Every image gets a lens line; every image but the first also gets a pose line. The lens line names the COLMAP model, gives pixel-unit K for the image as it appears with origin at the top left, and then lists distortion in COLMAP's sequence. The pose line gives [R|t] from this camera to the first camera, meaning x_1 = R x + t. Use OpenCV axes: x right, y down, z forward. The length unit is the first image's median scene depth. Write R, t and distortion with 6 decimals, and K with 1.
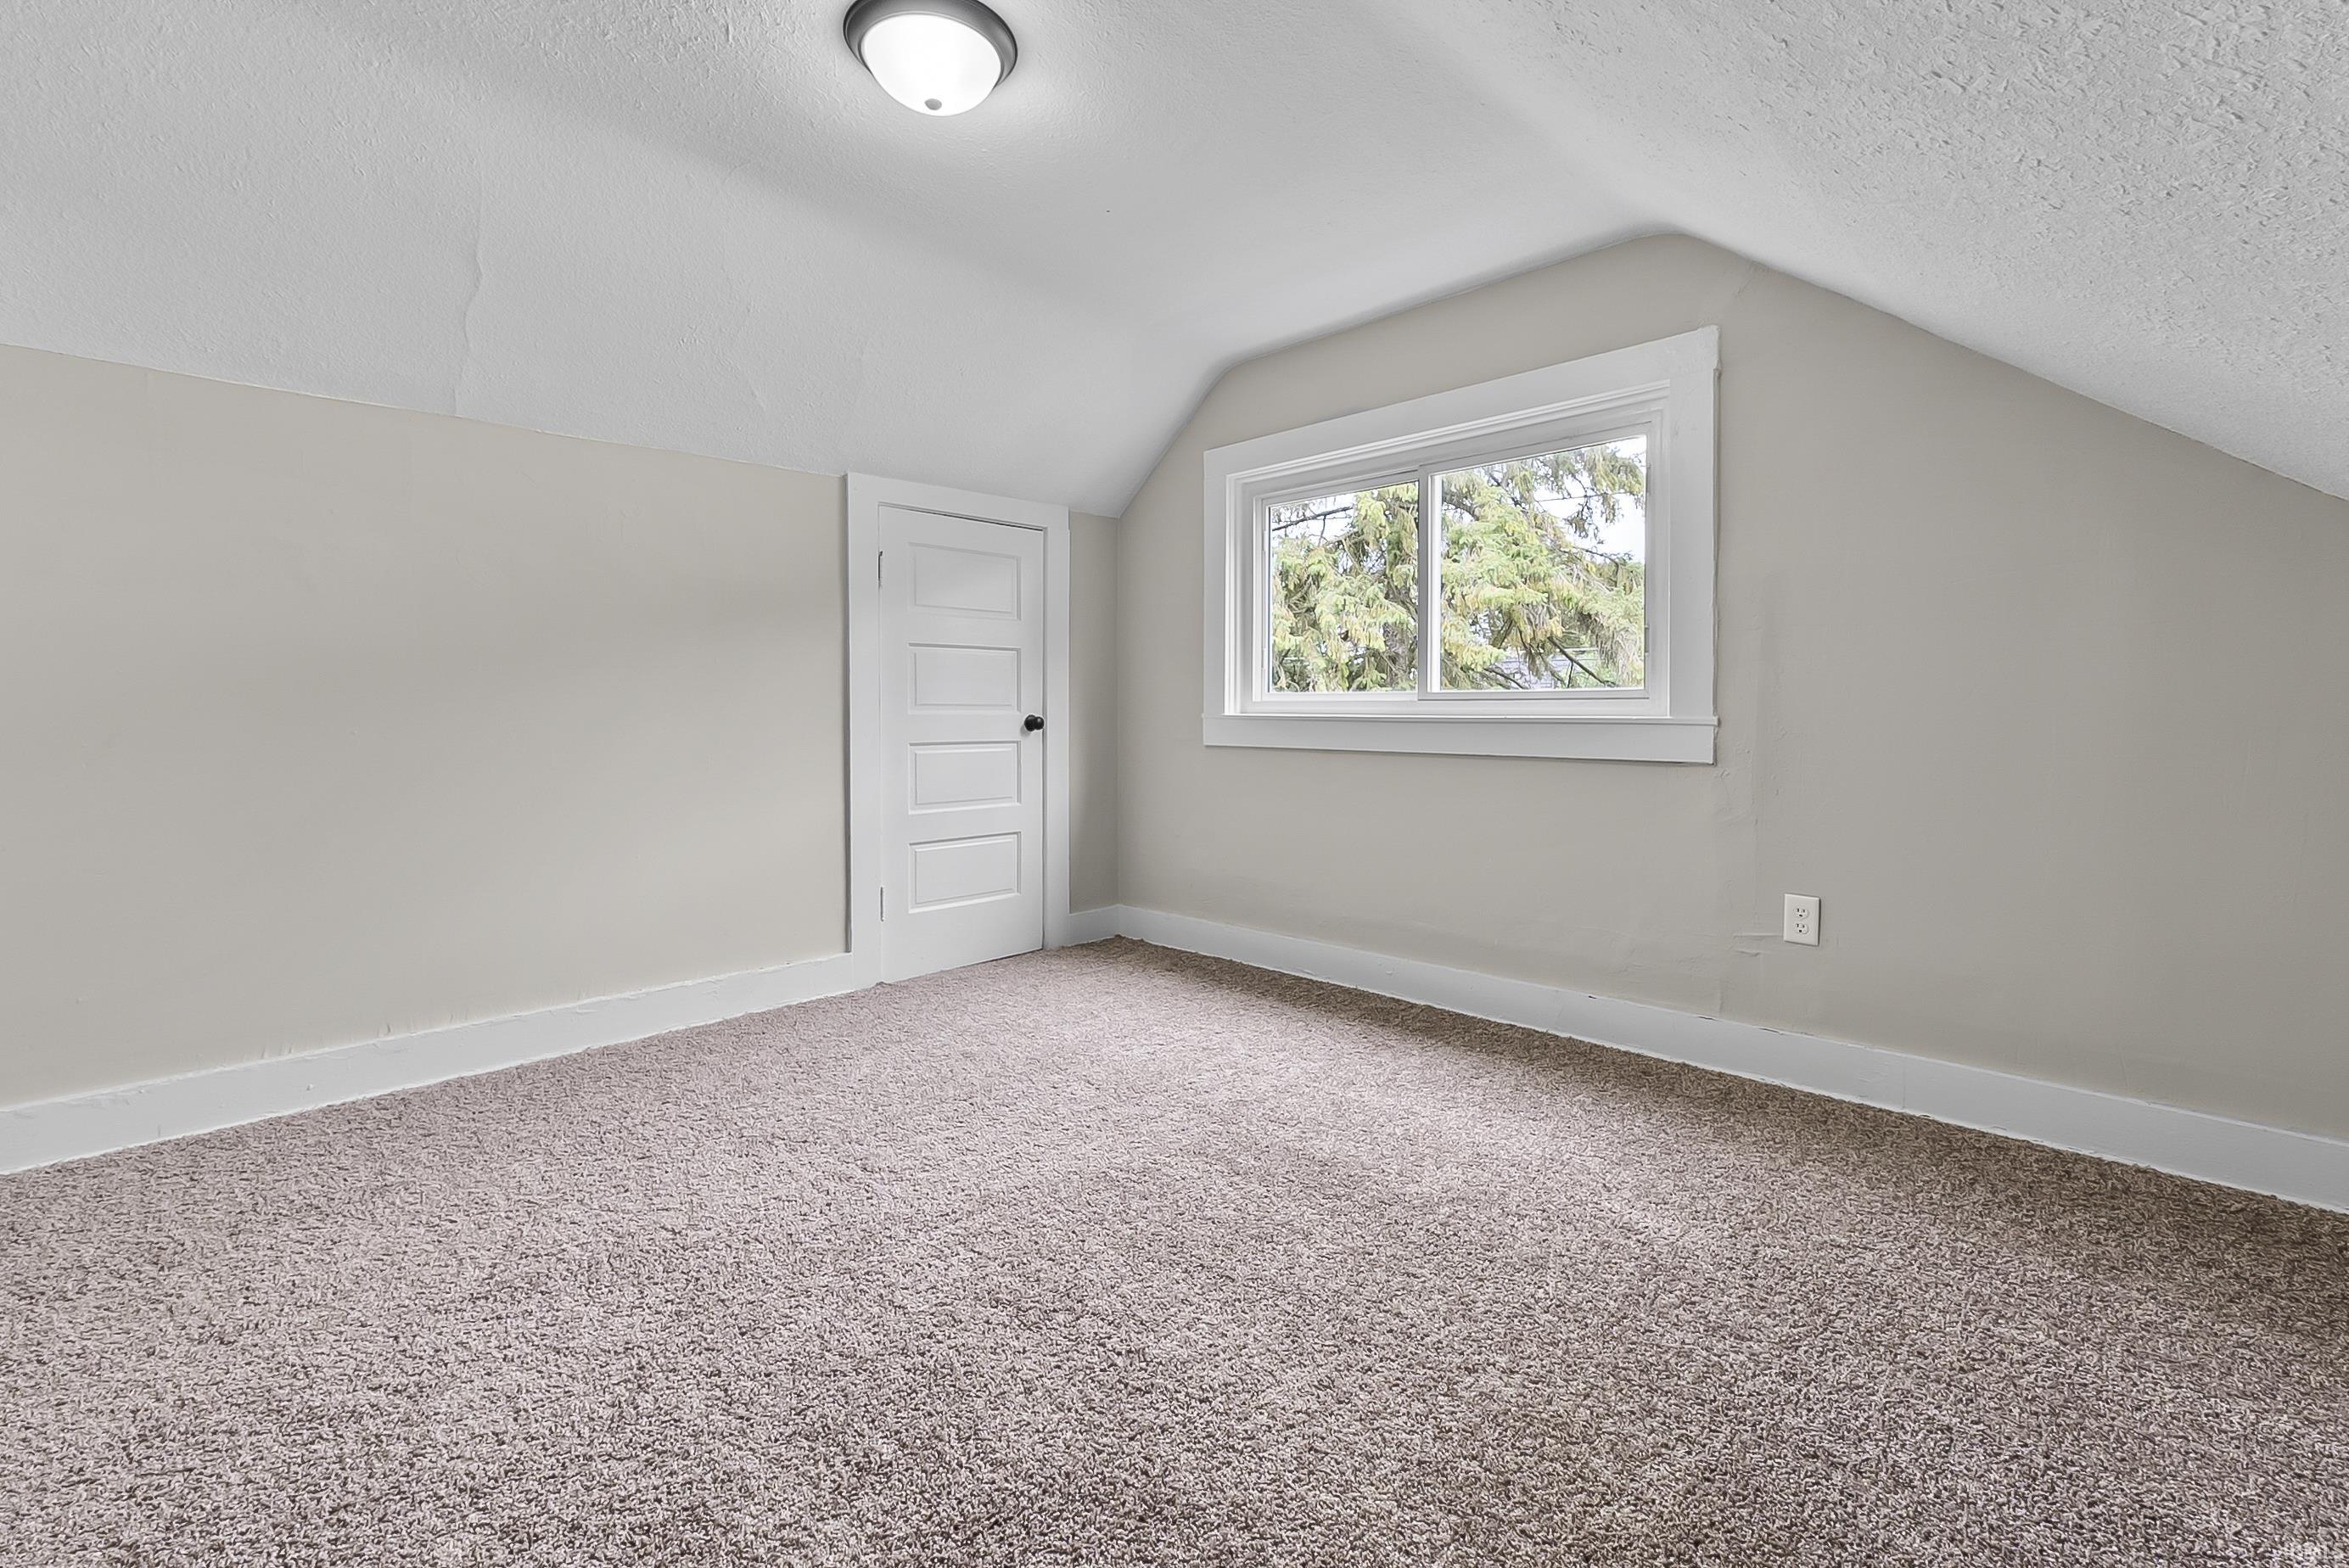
lens RADIAL K [[1022.5, 0, 1172.4], [0, 1022.5, 742.1], [0, 0, 1]] dist [-0.001094, -0.000215]
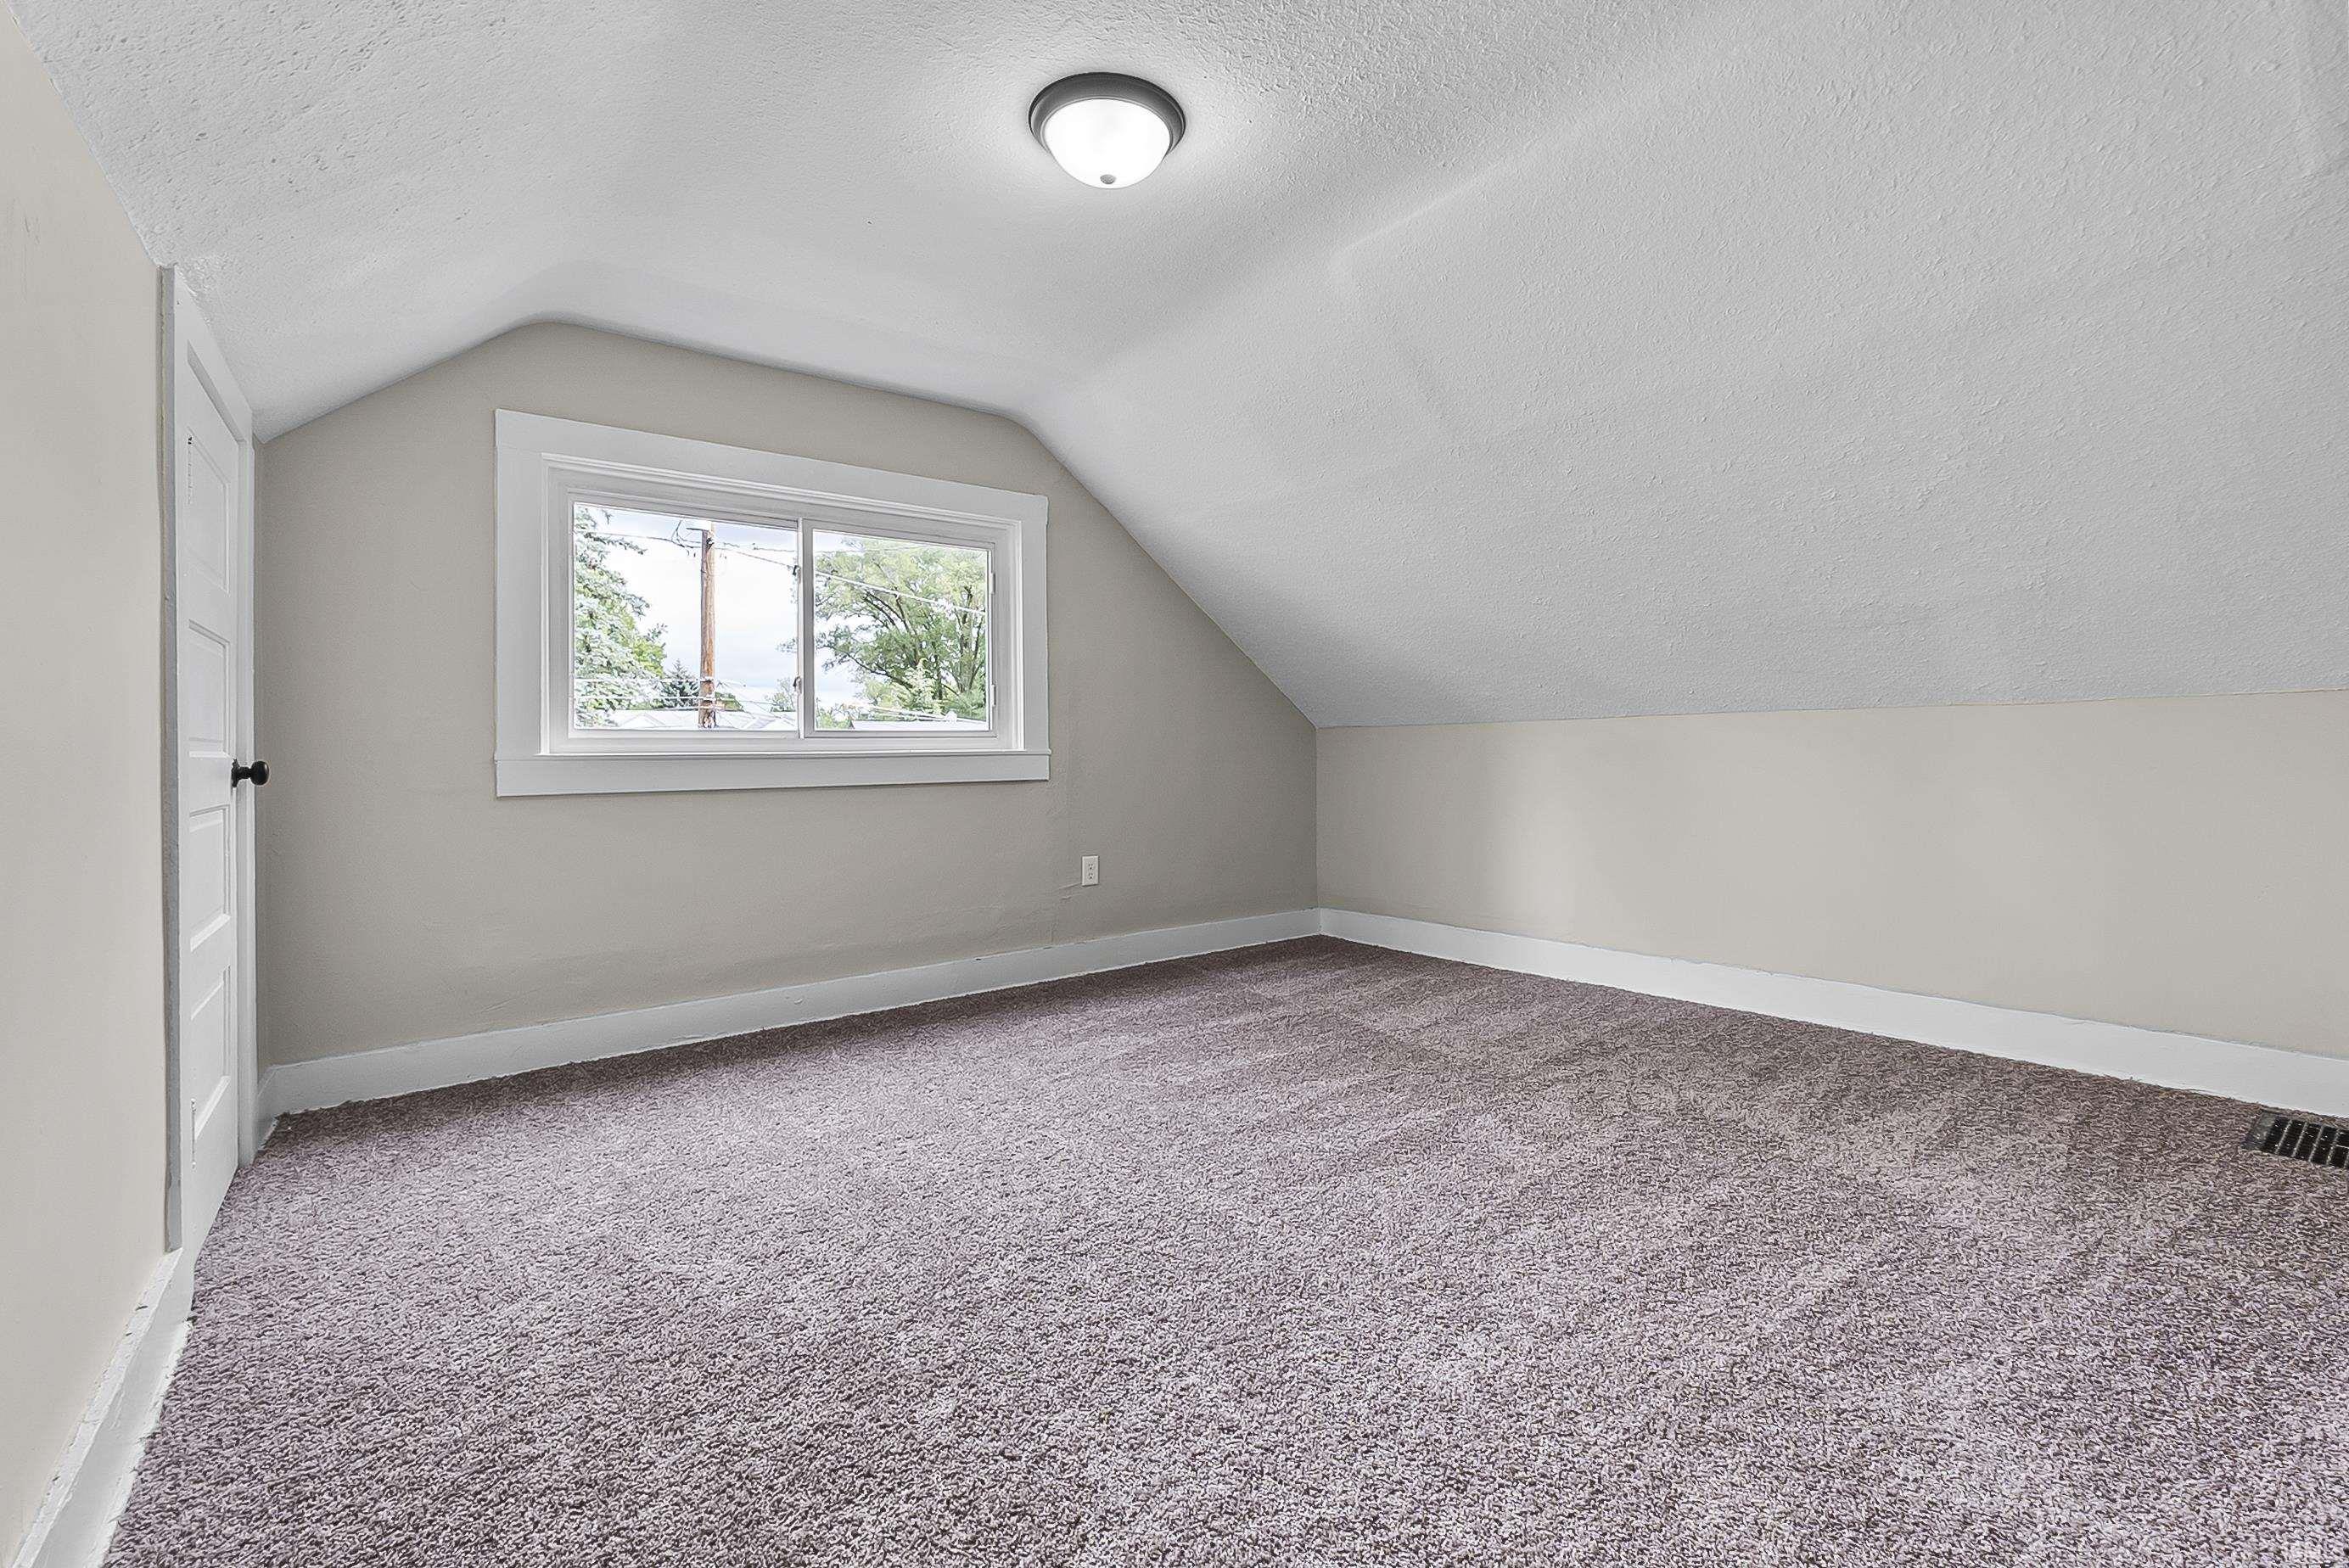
lens RADIAL K [[1022.5, 0, 1172.4], [0, 1022.5, 742.1], [0, 0, 1]] dist [-0.001094, -0.000215]
pose [[0.136437, 0.000673, 0.990649, -0.910395], [0.035764, 0.999345, -0.005604, -0.018925], [-0.990003, 0.036194, 0.136324, 0.571170]]
